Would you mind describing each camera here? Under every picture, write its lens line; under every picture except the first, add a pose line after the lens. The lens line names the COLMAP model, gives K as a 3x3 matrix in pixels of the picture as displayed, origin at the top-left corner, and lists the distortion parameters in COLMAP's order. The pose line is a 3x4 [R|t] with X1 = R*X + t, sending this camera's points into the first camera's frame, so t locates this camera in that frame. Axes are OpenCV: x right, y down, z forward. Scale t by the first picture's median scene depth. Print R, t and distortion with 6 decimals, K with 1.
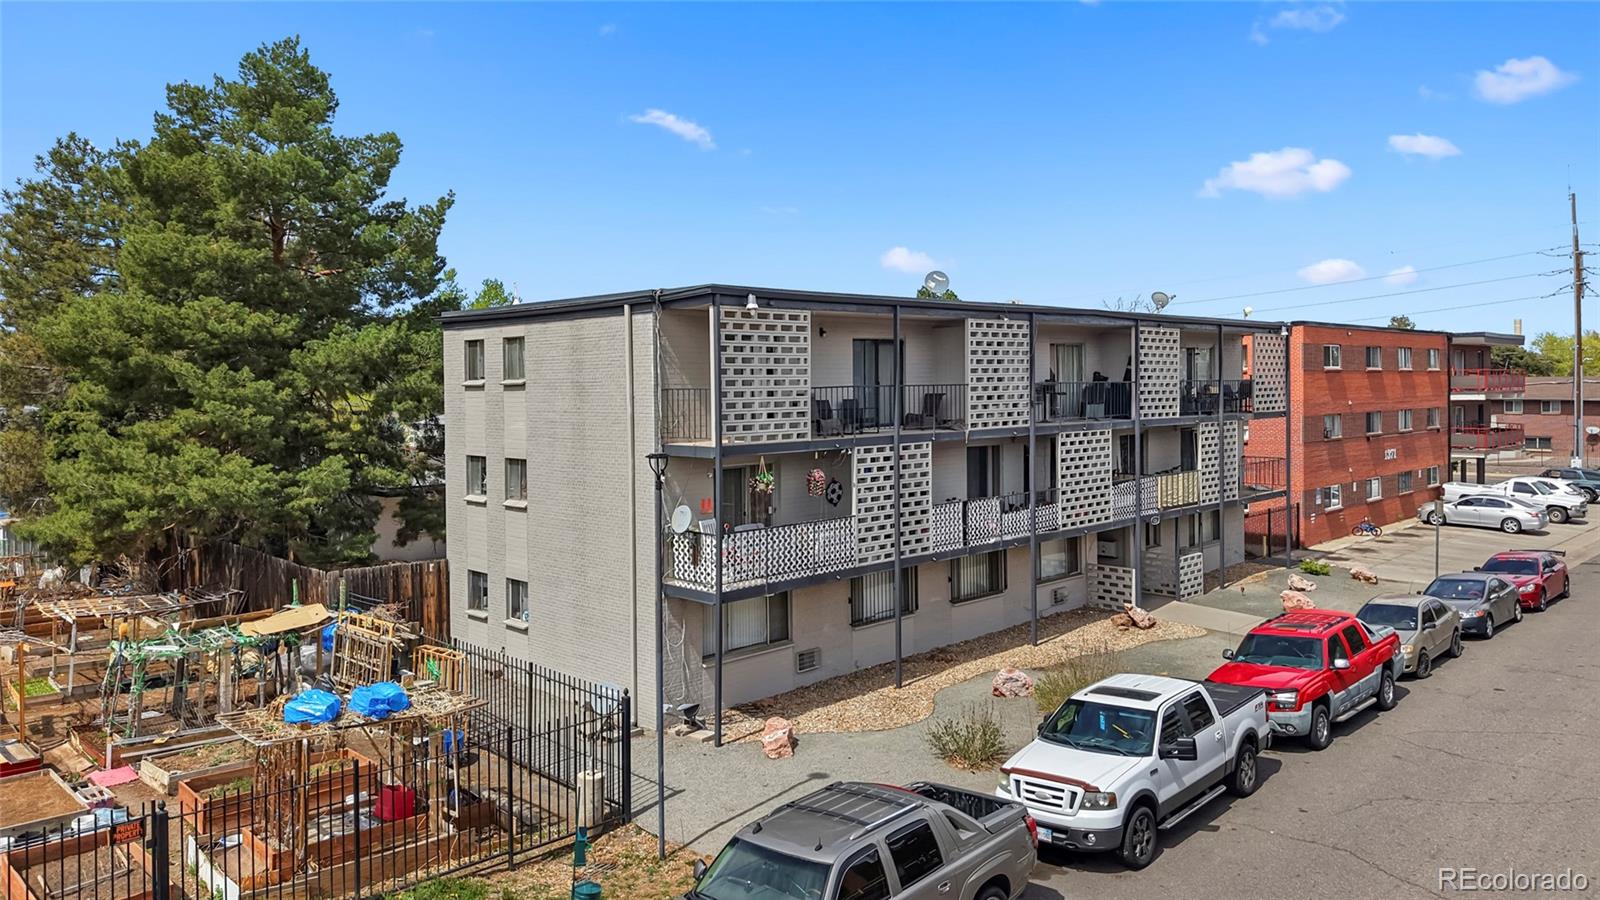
lens RADIAL K [[1137.3, 0, 808.5], [0, 1137.3, 401.9], [0, 0, 1]] dist [-0.005750, -0.003188]
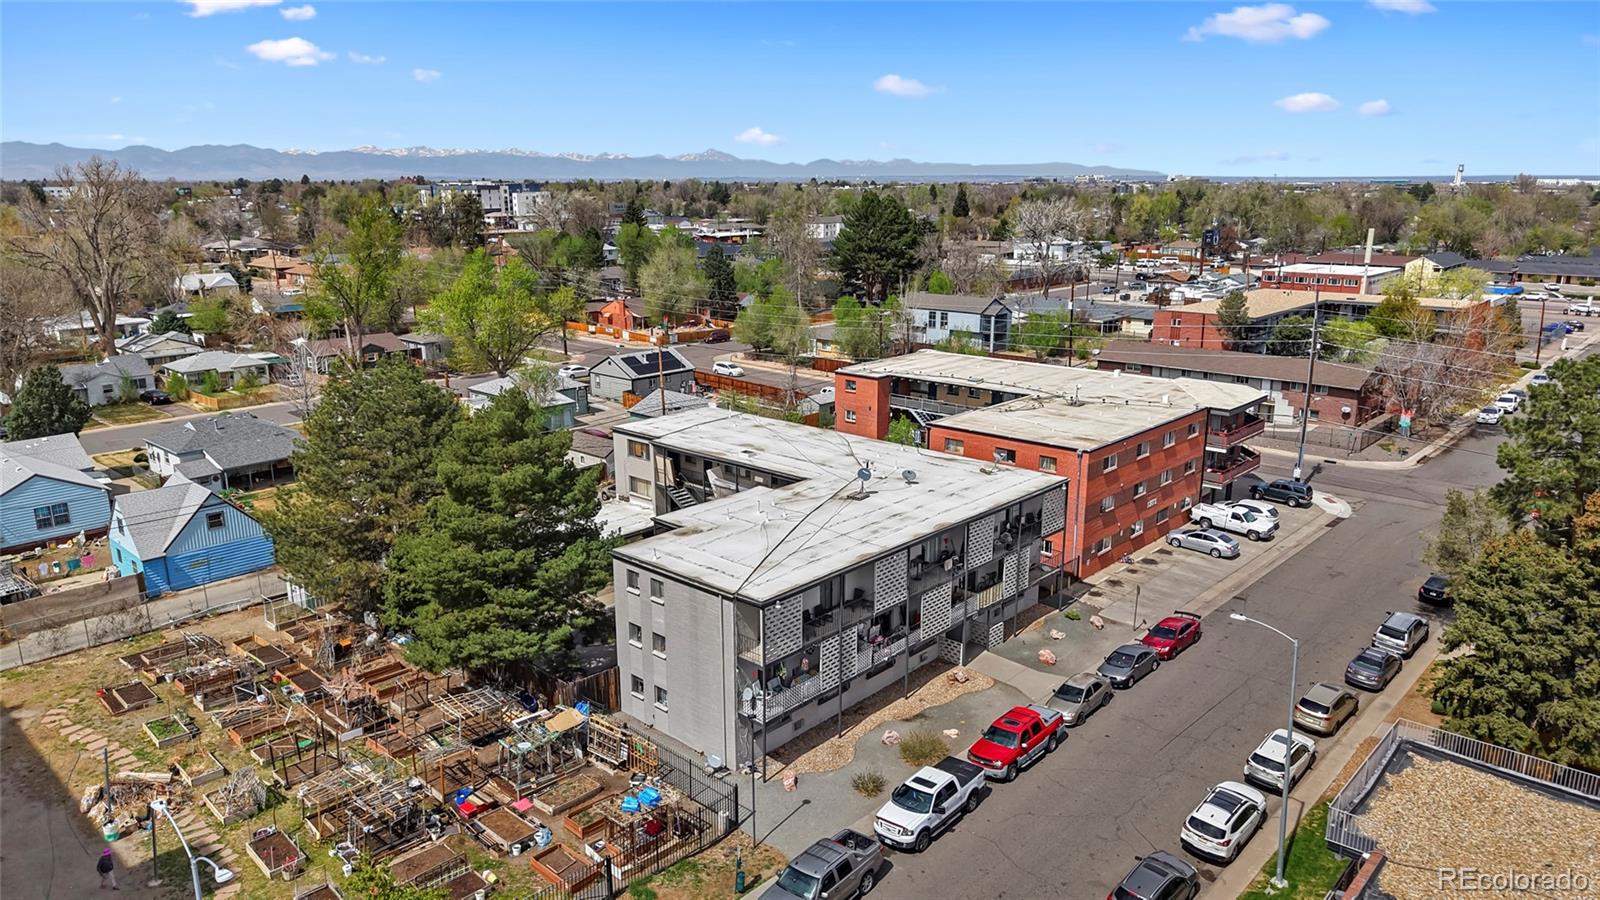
lens RADIAL K [[1084.4, 0, 800.0], [0, 1084.4, 450.0], [0, 0, 1]] dist [0.004047, -0.000593]
pose [[0.999196, -0.003527, 0.039926, -0.081325], [-0.005745, 0.973236, 0.229737, -0.792394], [-0.039668, -0.229782, 0.972433, -0.936514]]
